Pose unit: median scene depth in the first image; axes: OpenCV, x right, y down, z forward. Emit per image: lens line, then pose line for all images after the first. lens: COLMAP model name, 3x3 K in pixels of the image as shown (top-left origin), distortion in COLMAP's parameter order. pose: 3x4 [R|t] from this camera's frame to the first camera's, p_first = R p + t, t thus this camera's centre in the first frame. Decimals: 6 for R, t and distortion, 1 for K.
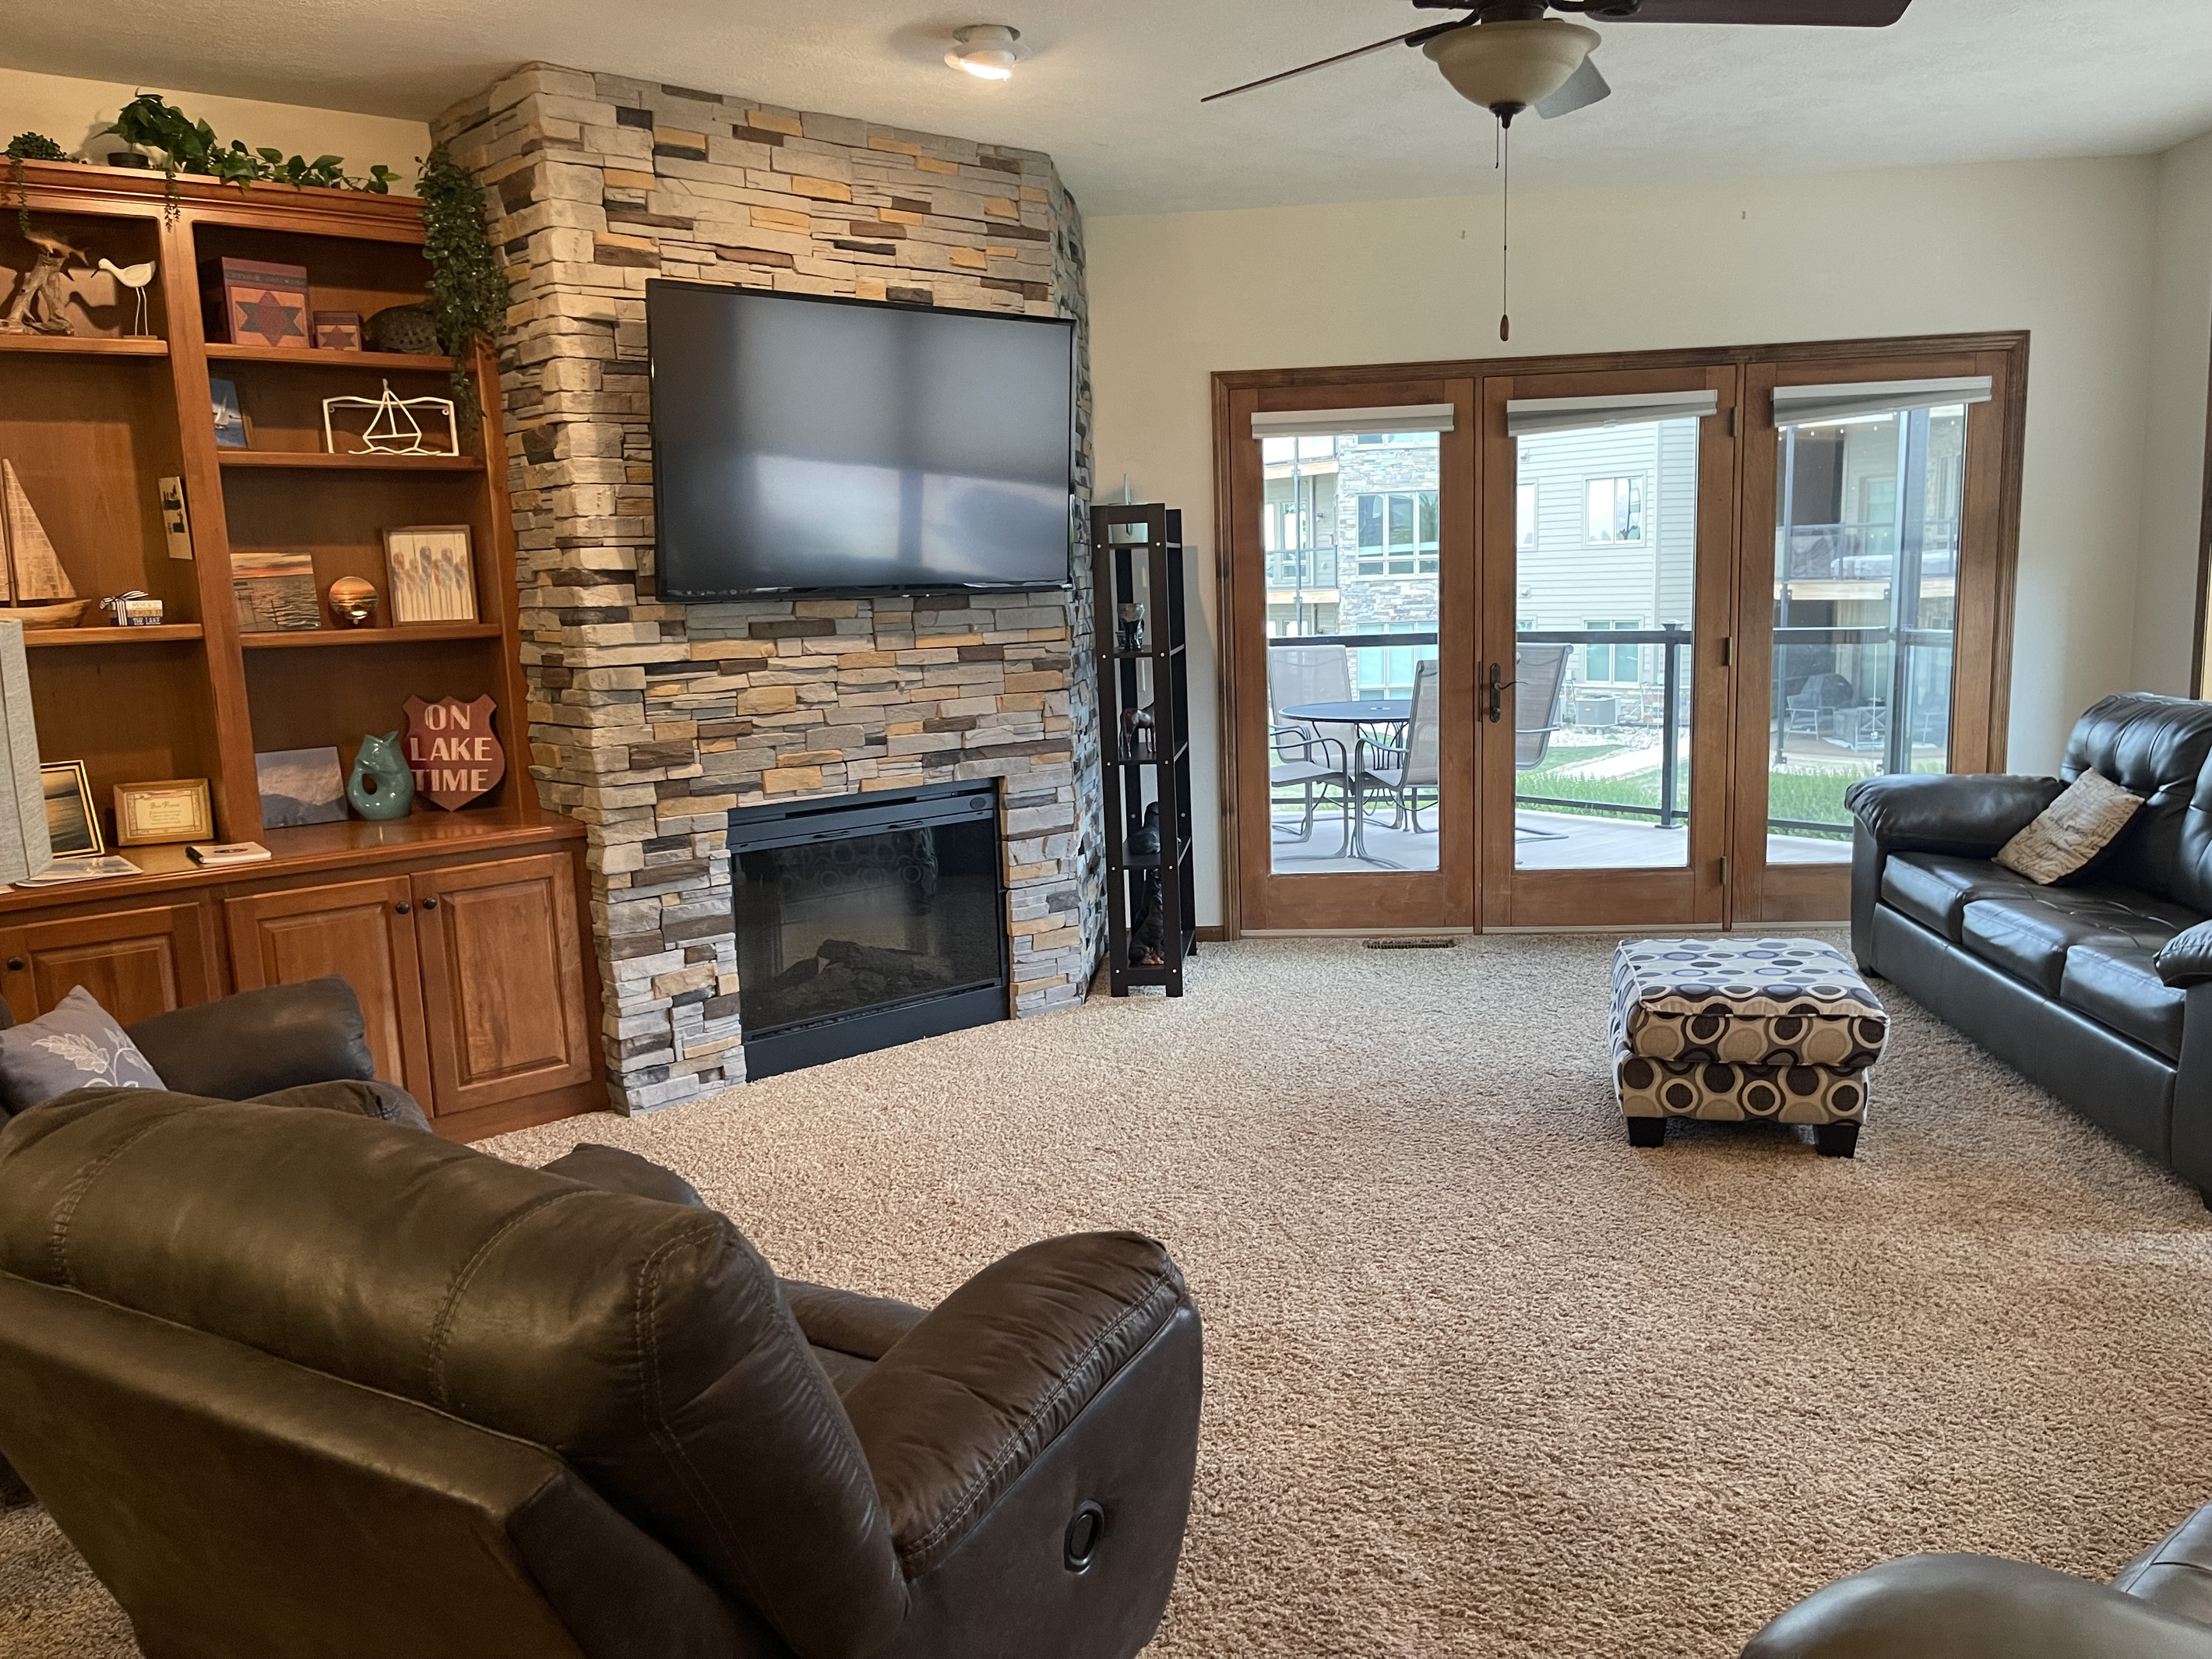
lens RADIAL K [[1680.0, 0, 1112.2], [0, 1680.0, 830.8], [0, 0, 1]] dist [0.032203, -0.018120]
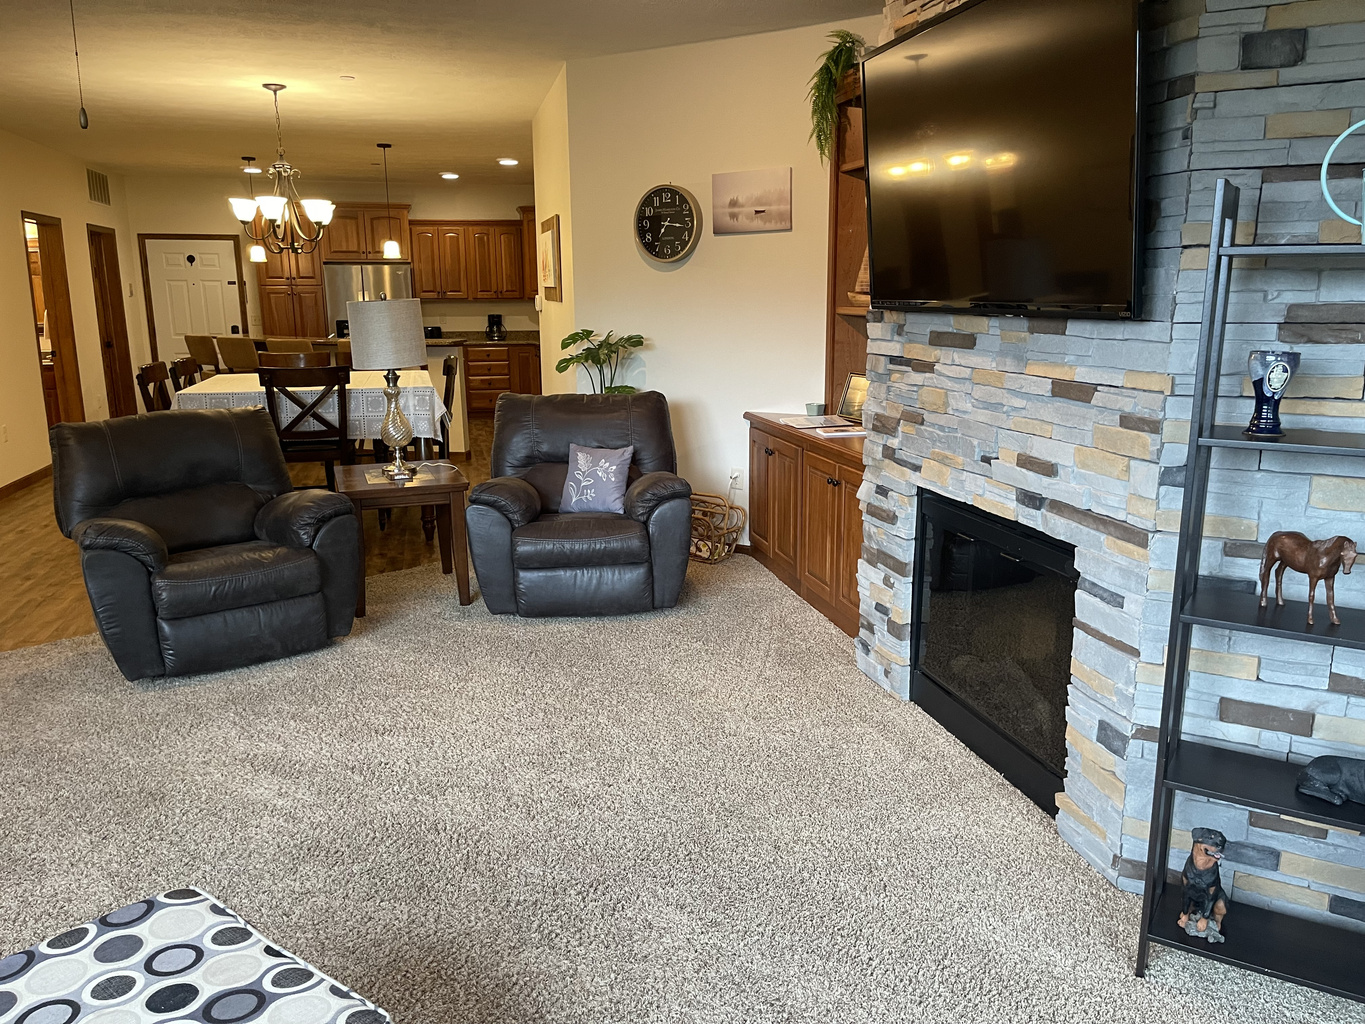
lens RADIAL K [[1036.7, 0, 685.9], [0, 1036.7, 515.5], [0, 0, 1]] dist [0.032203, -0.018120]
pose [[-0.448884, 0.215583, -0.867195, 0.509213], [-0.121052, 0.946845, 0.298044, -0.195116], [0.885353, 0.238763, -0.398927, 1.160173]]
